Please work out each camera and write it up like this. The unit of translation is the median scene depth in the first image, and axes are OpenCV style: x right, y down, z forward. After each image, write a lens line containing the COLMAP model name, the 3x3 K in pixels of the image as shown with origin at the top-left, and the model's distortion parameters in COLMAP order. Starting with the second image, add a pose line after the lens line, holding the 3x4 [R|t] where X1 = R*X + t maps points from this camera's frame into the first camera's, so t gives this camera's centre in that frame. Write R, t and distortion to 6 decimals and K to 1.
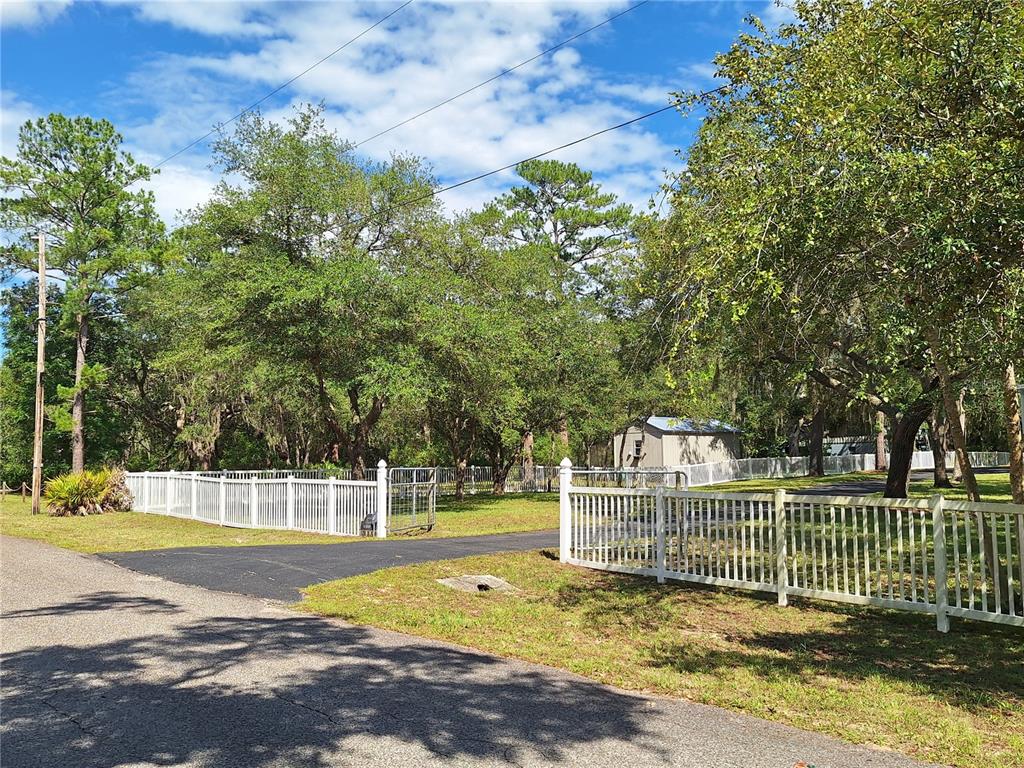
lens RADIAL K [[901.4, 0, 514.7], [0, 901.4, 390.2], [0, 0, 1]] dist [0.048610, -0.050591]
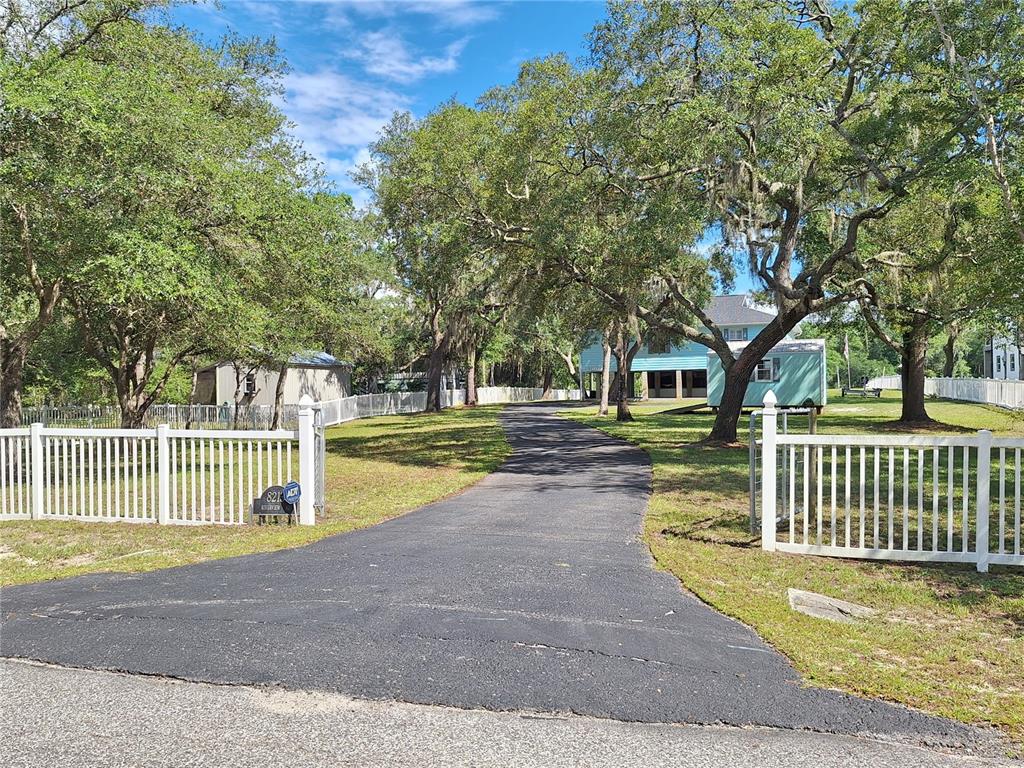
lens RADIAL K [[901.4, 0, 512.7], [0, 901.4, 386.7], [0, 0, 1]] dist [0.048610, -0.050591]
pose [[0.846202, 0.002692, 0.532855, -0.162007], [-0.037822, 0.997769, 0.055022, 0.016524], [-0.531518, -0.066714, 0.844416, 0.202899]]
